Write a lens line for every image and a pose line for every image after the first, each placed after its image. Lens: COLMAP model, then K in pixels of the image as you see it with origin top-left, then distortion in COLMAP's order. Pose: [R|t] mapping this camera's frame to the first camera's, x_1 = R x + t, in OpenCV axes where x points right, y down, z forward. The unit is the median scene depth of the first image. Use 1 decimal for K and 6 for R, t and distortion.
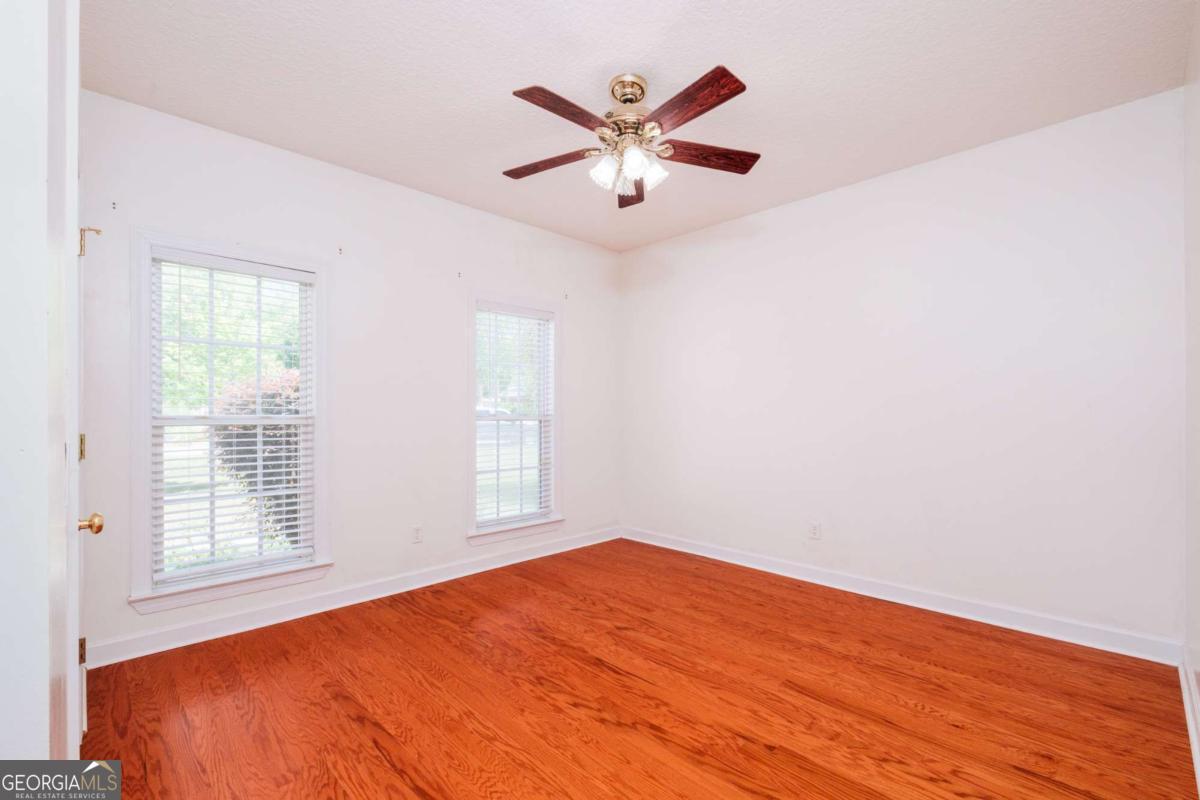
lens RADIAL K [[527.3, 0, 597.1], [0, 527.3, 402.5], [0, 0, 1]] dist [-0.001211, -0.001327]
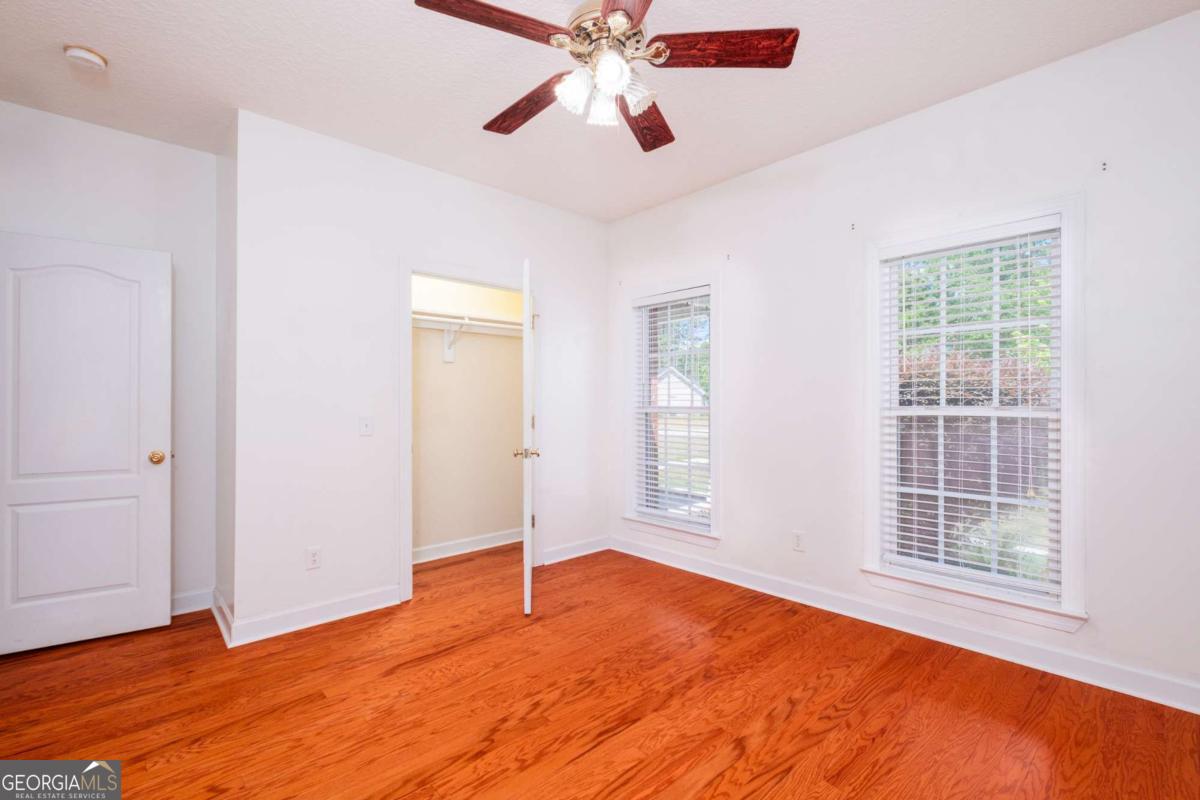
lens RADIAL K [[527.3, 0, 597.1], [0, 527.3, 402.5], [0, 0, 1]] dist [-0.001211, -0.001327]
pose [[-0.027968, 0.001827, -0.999607, 0.759030], [0.019388, 0.999811, 0.001284, 0.006720], [0.999421, -0.019344, -0.027999, 0.927242]]
